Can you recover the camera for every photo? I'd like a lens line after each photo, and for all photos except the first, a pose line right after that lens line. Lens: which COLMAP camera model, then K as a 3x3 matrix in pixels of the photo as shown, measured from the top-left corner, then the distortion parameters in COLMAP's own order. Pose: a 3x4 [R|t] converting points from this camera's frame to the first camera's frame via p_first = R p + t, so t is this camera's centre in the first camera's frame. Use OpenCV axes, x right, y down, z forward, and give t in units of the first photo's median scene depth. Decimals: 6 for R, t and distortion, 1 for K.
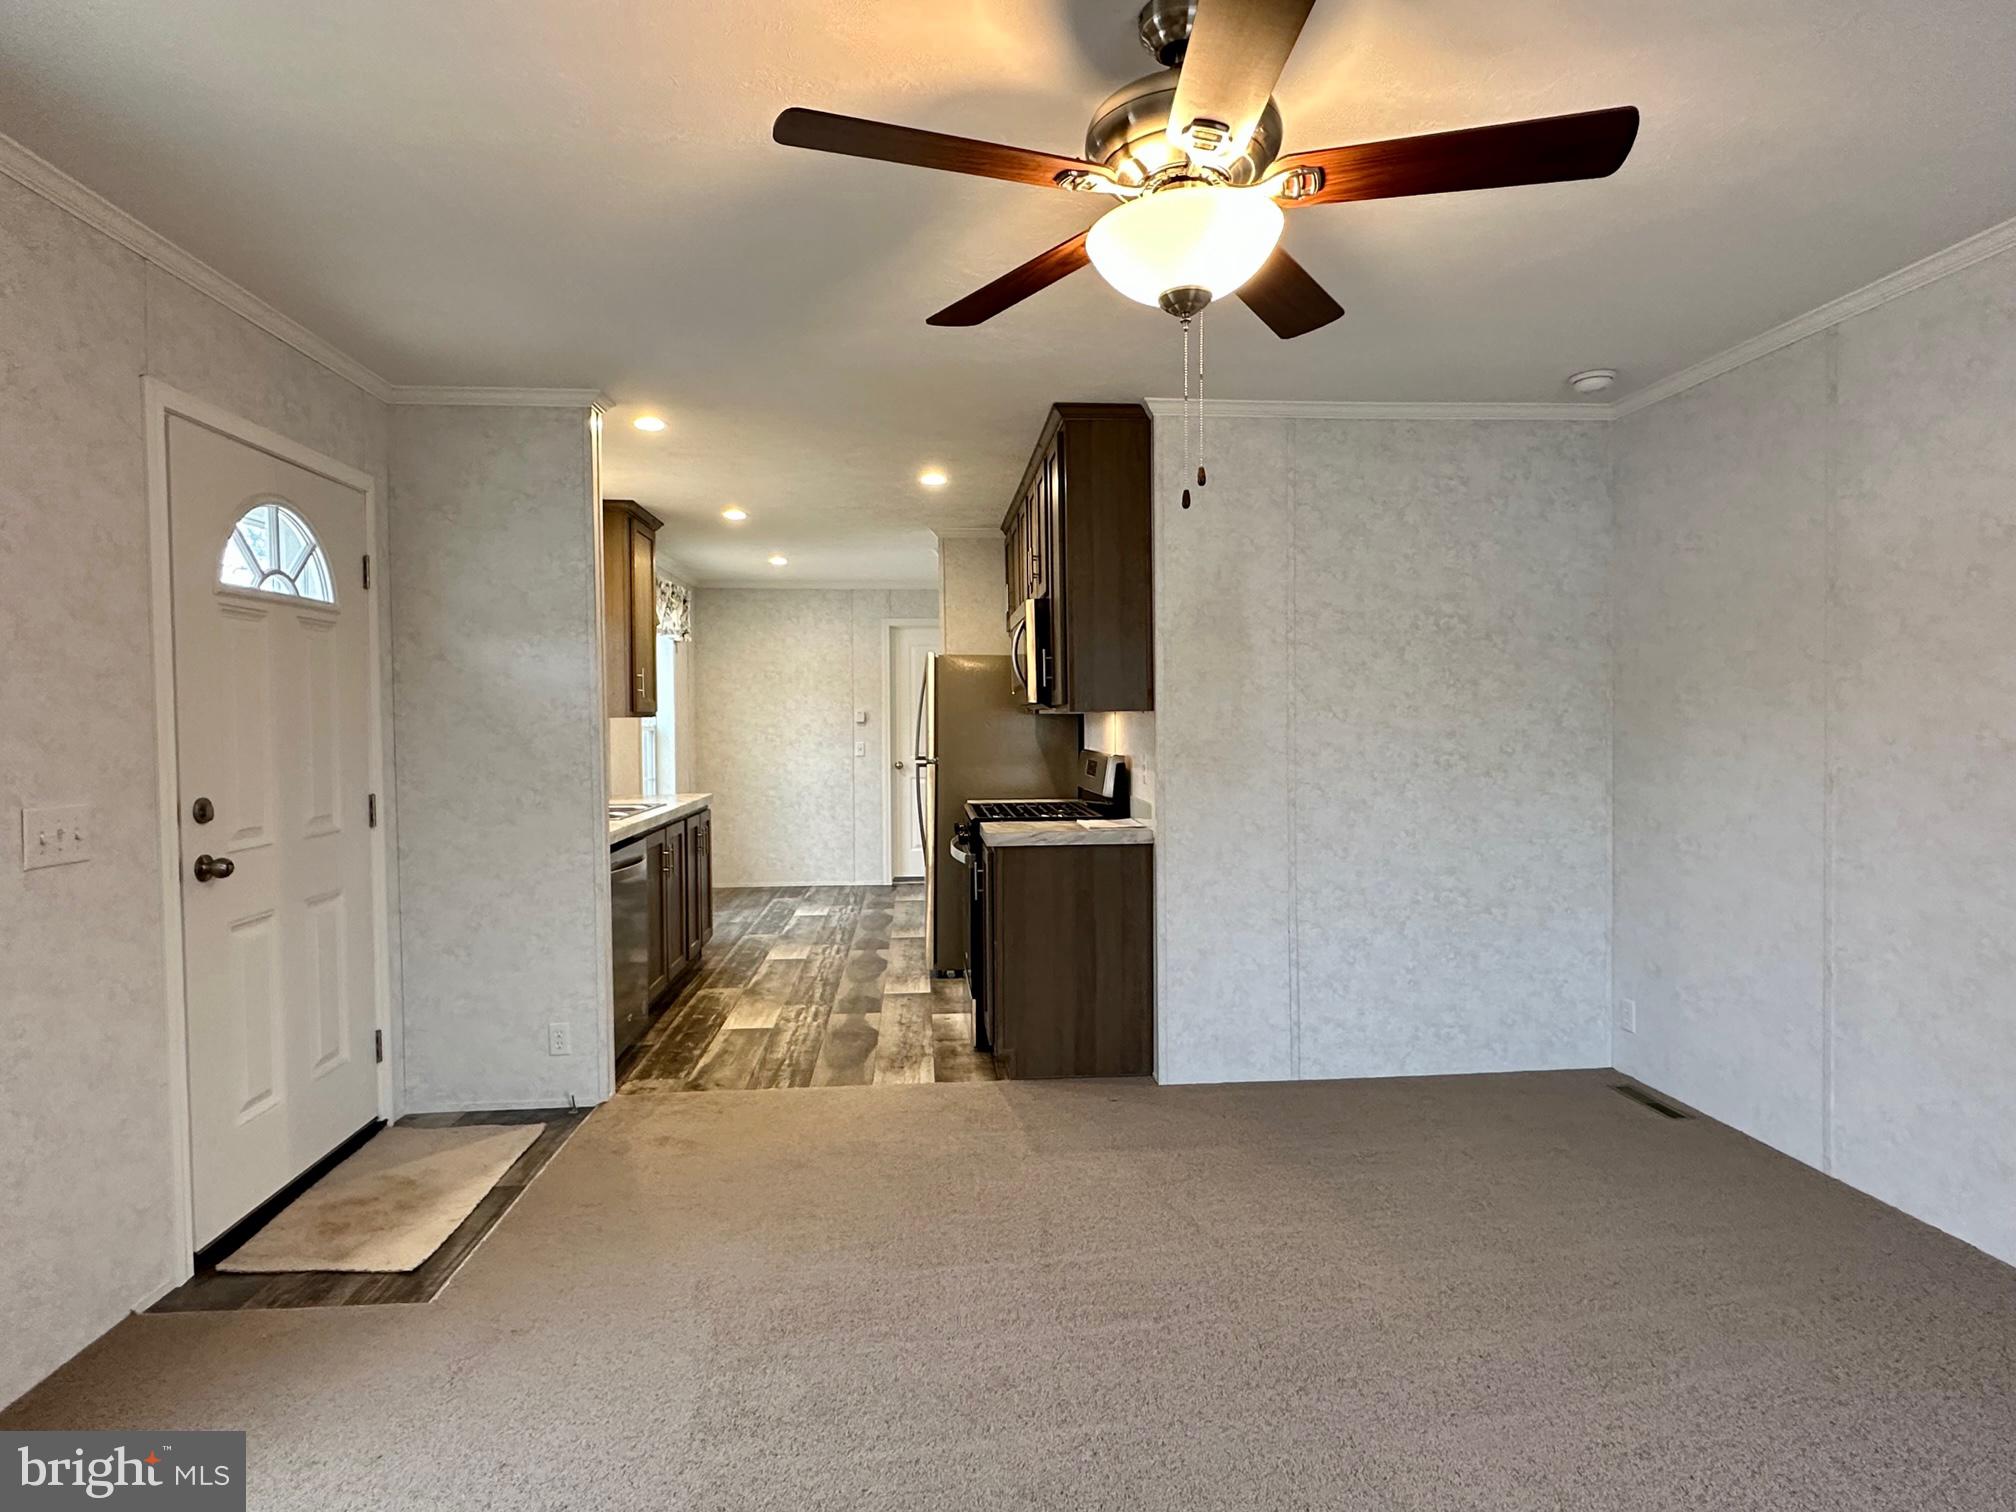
lens RADIAL K [[1116.3, 0, 1008.0], [0, 1116.3, 756.0], [0, 0, 1]] dist [0.025731, 0.000166]
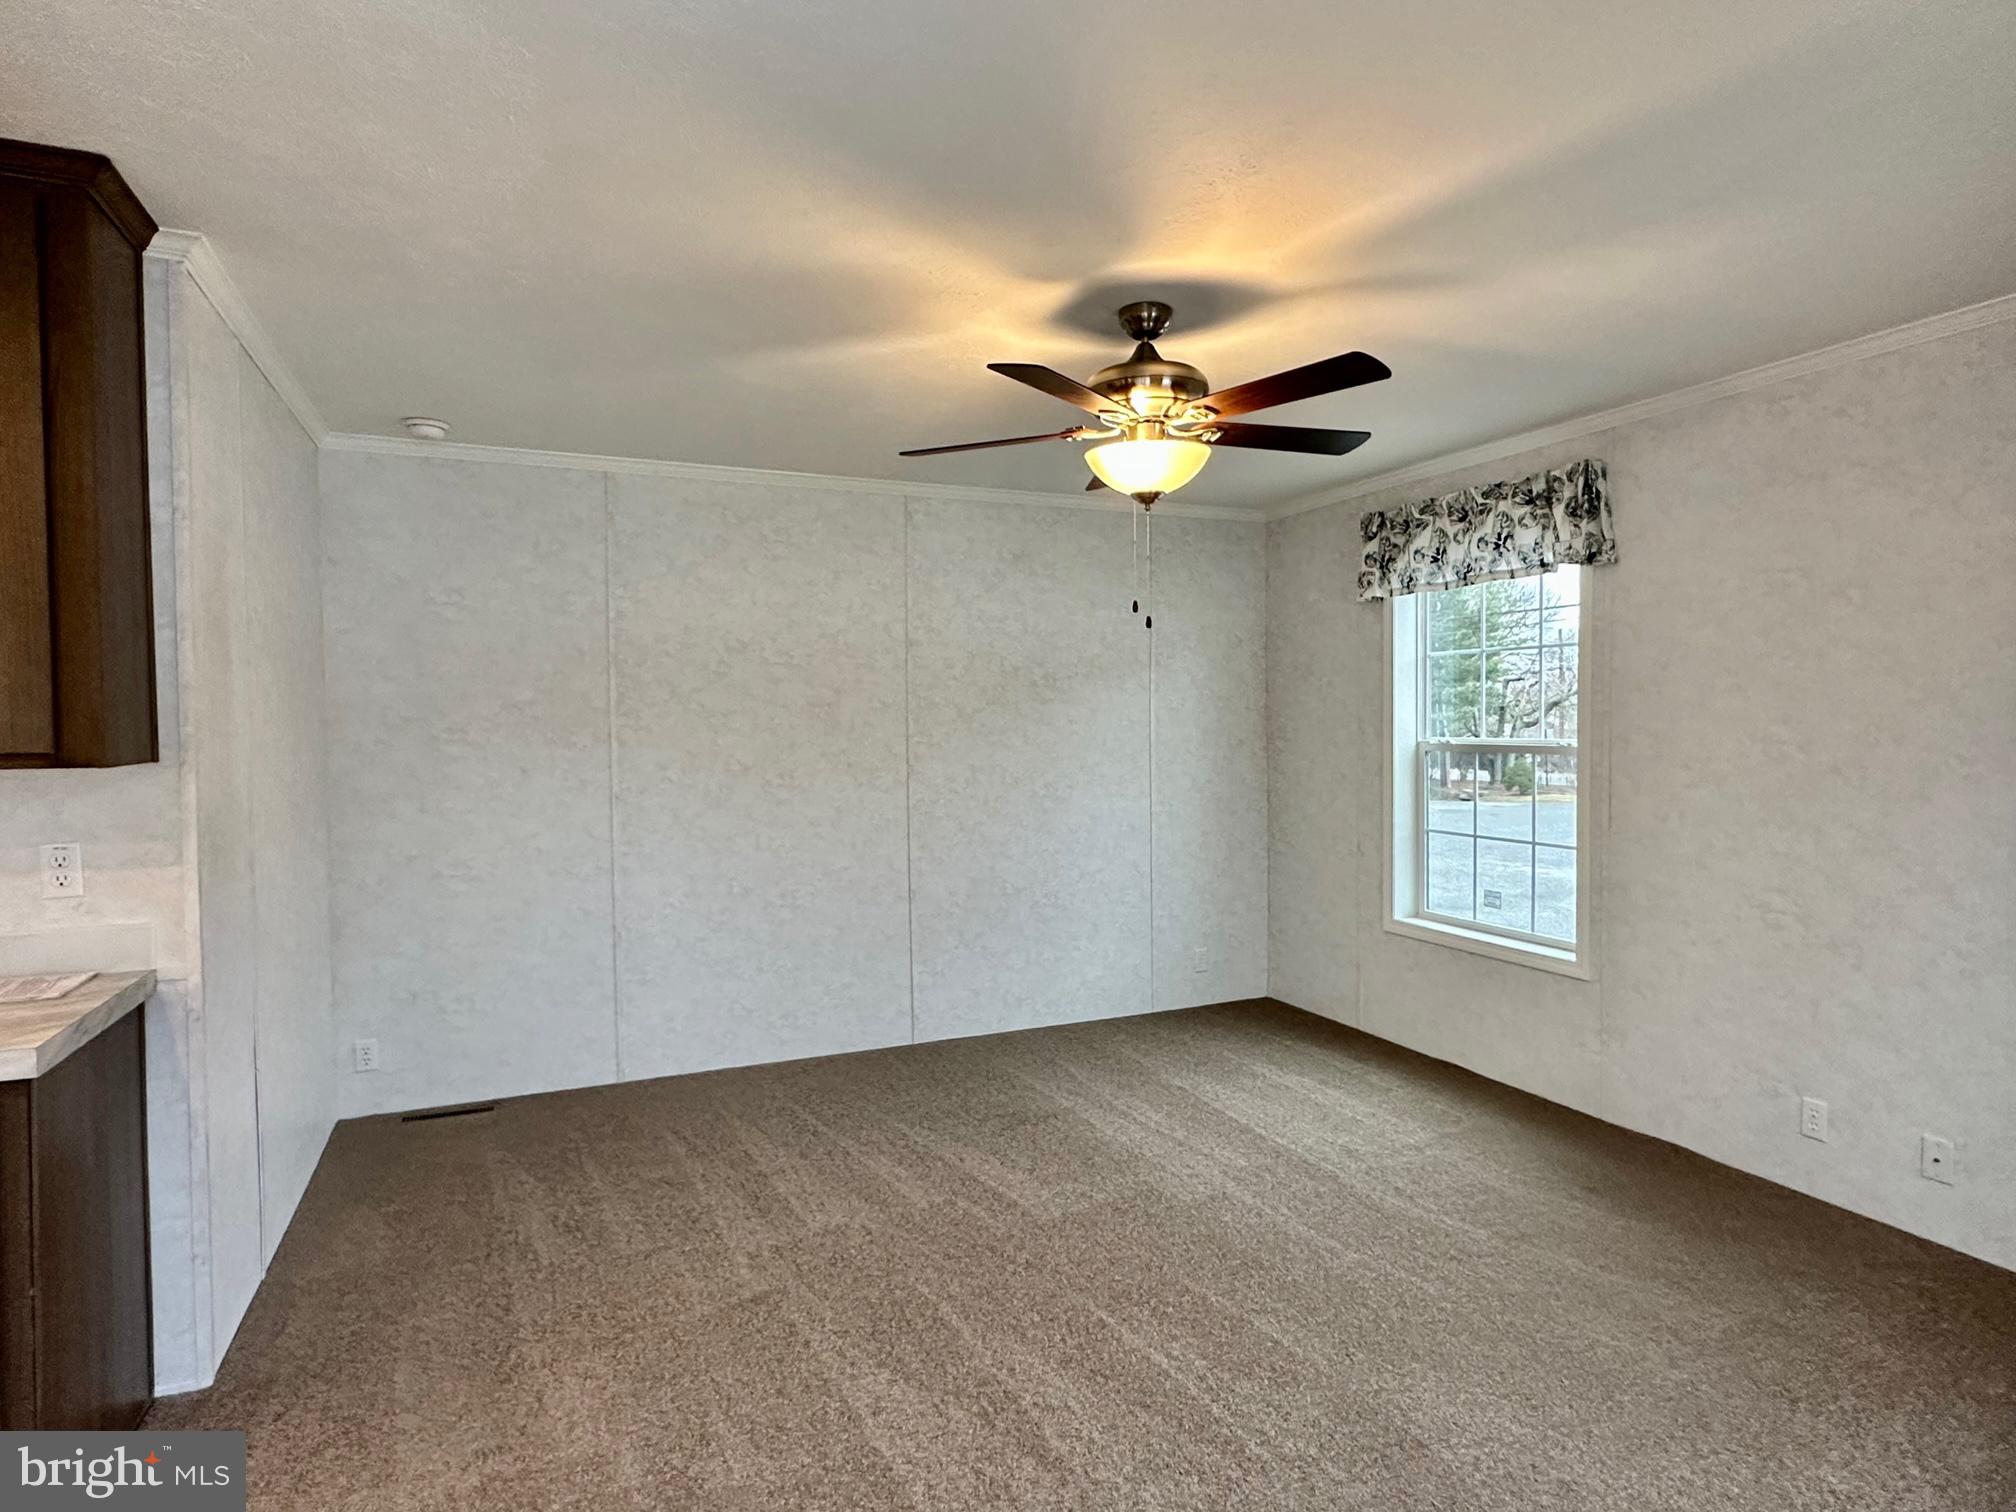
lens RADIAL K [[1116.3, 0, 1008.0], [0, 1116.3, 756.0], [0, 0, 1]] dist [0.025731, 0.000166]
pose [[-0.331368, -0.023348, 0.943213, -0.731368], [0.034573, 0.998722, 0.036868, -0.064936], [-0.942868, 0.044827, -0.330137, 1.008640]]
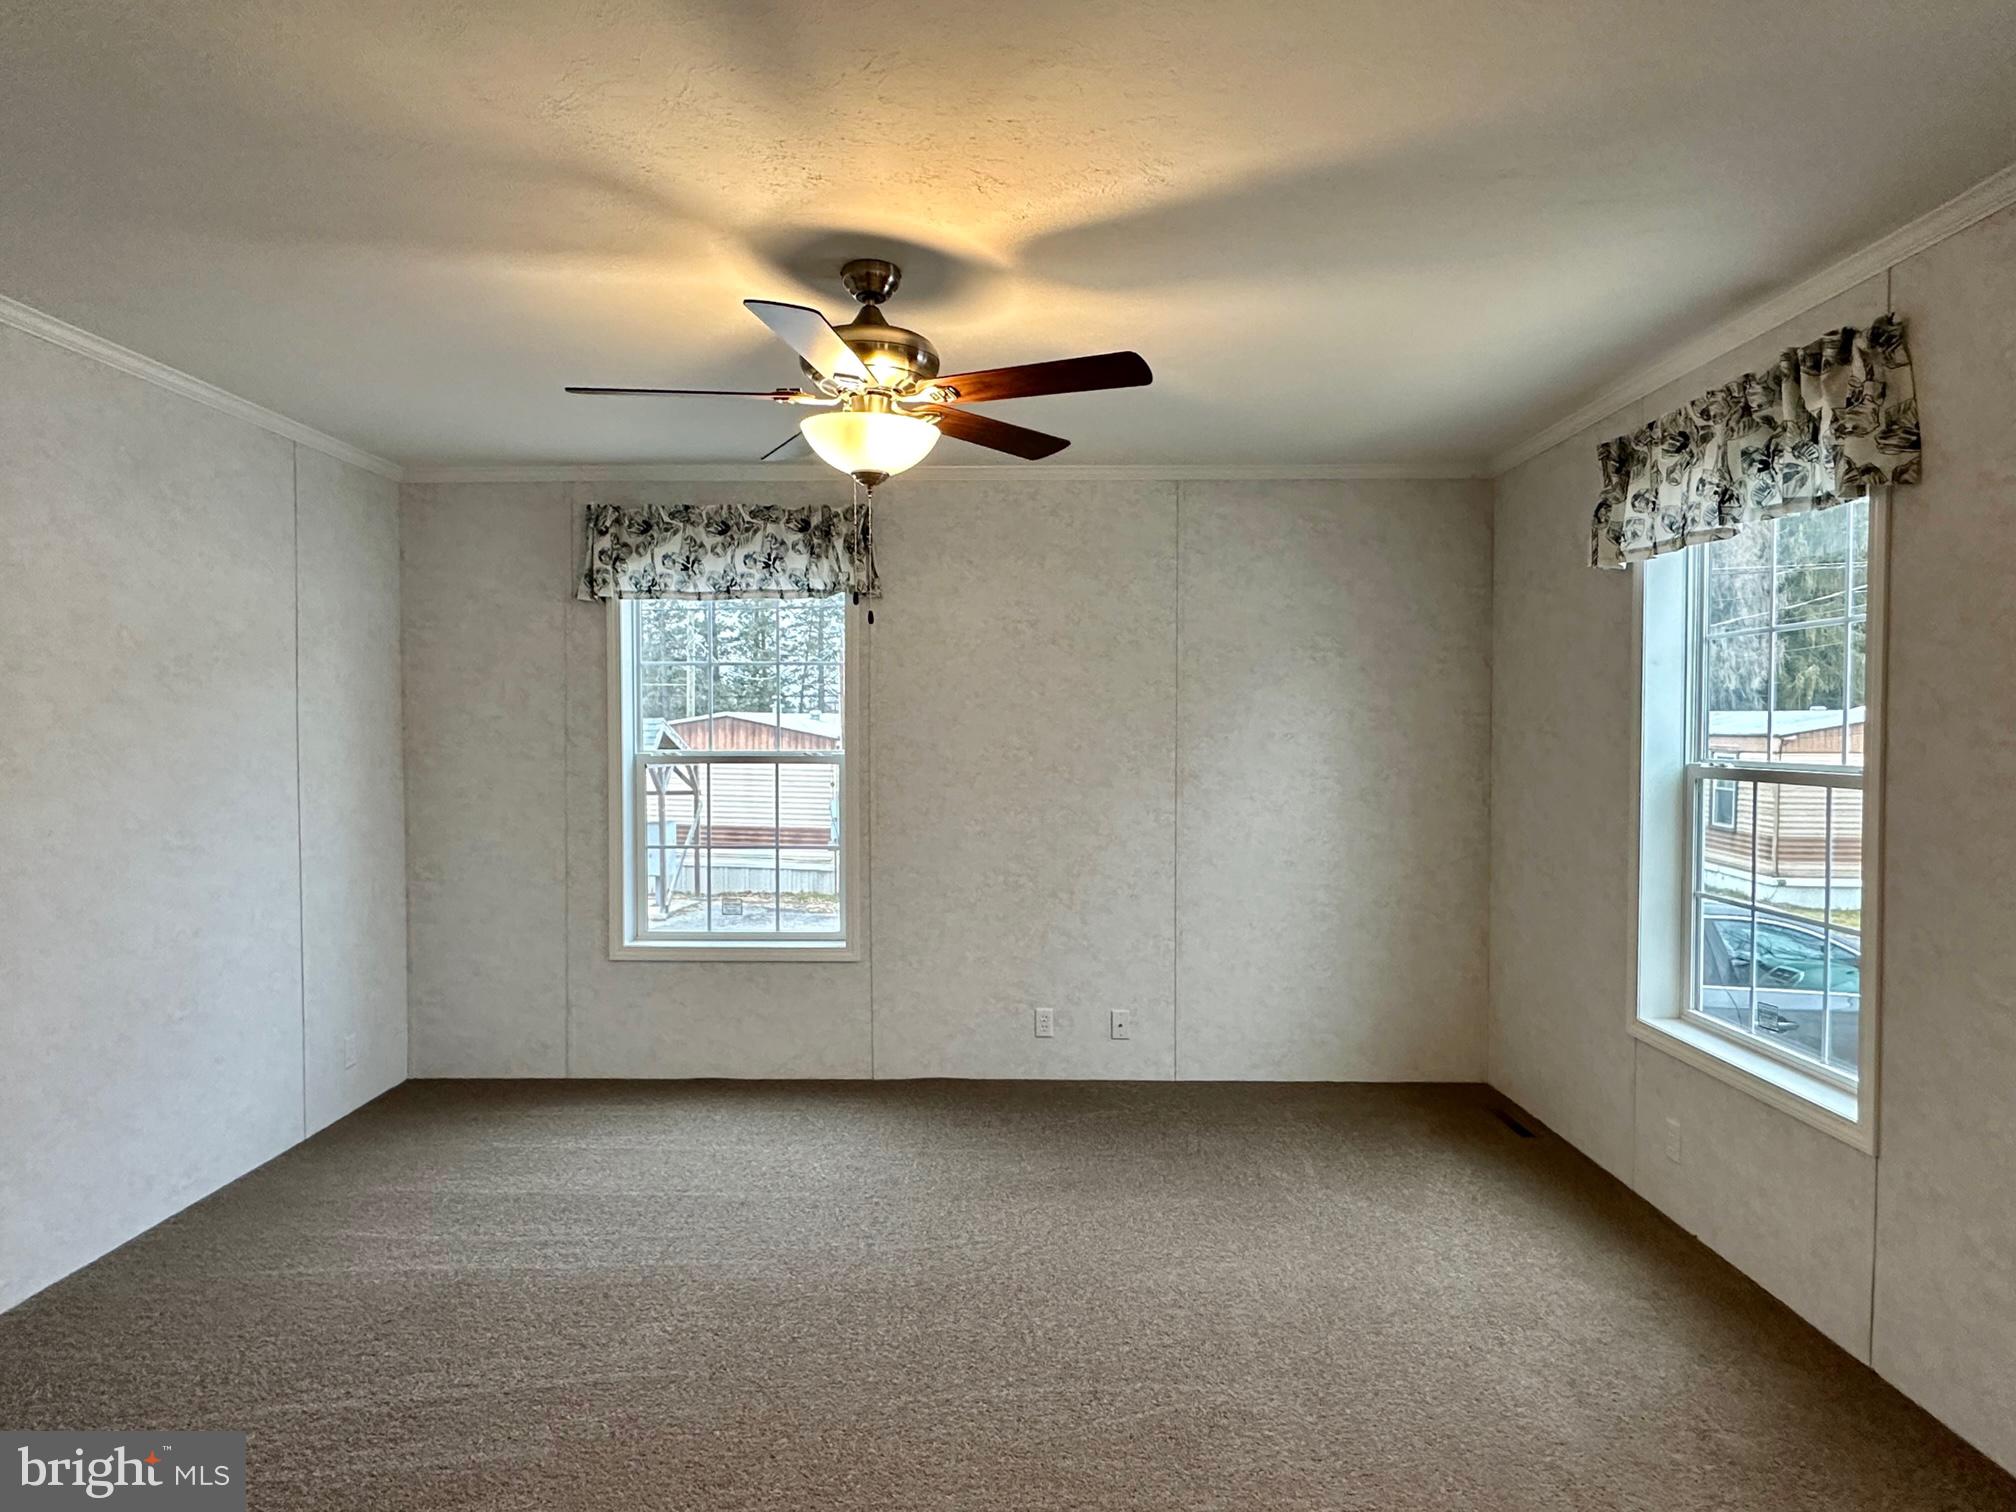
lens RADIAL K [[1135.7, 0, 1008.0], [0, 1135.7, 756.0], [0, 0, 1]] dist [0.001184, 0.000229]
pose [[-0.995930, 0.003297, 0.090066, -0.077225], [0.007861, 0.998700, 0.050360, -0.077125], [-0.089783, 0.050863, -0.994662, 1.403252]]
